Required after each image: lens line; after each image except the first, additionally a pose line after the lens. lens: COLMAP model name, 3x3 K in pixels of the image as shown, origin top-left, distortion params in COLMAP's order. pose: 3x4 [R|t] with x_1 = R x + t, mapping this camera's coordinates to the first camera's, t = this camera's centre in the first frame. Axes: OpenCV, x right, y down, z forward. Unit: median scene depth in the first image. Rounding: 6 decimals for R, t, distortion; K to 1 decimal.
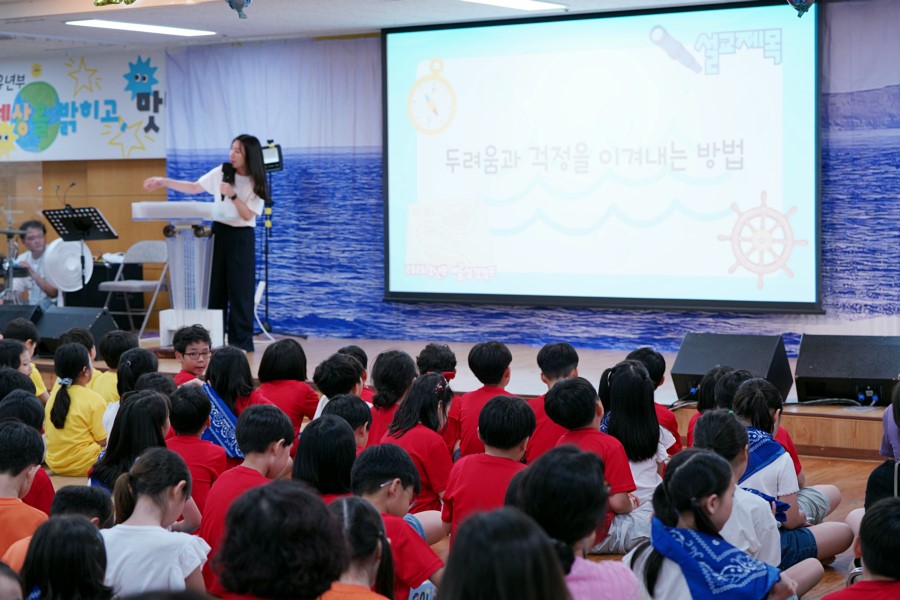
lens RADIAL K [[1808.0, 0, 450.0], [0, 1808.0, 300.0], [0, 0, 1]] dist [0.155129, -0.085954]
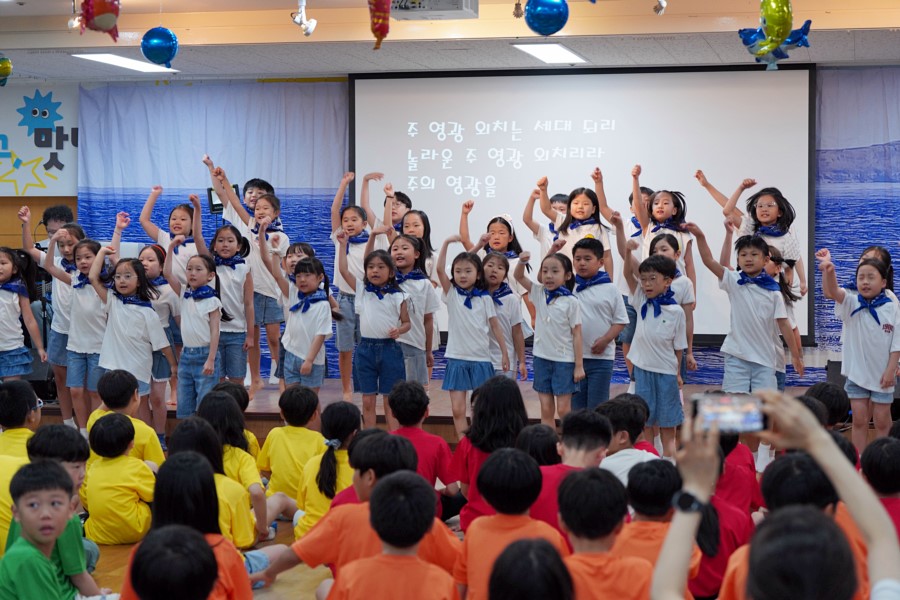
lens RADIAL K [[1808.0, 0, 450.0], [0, 1808.0, 300.0], [0, 0, 1]] dist [0.155129, -0.085954]
pose [[0.932707, 0.004104, 0.360613, -0.343695], [0.009756, 0.999282, -0.036606, 0.015307], [-0.360504, 0.037661, 0.931997, 0.030867]]
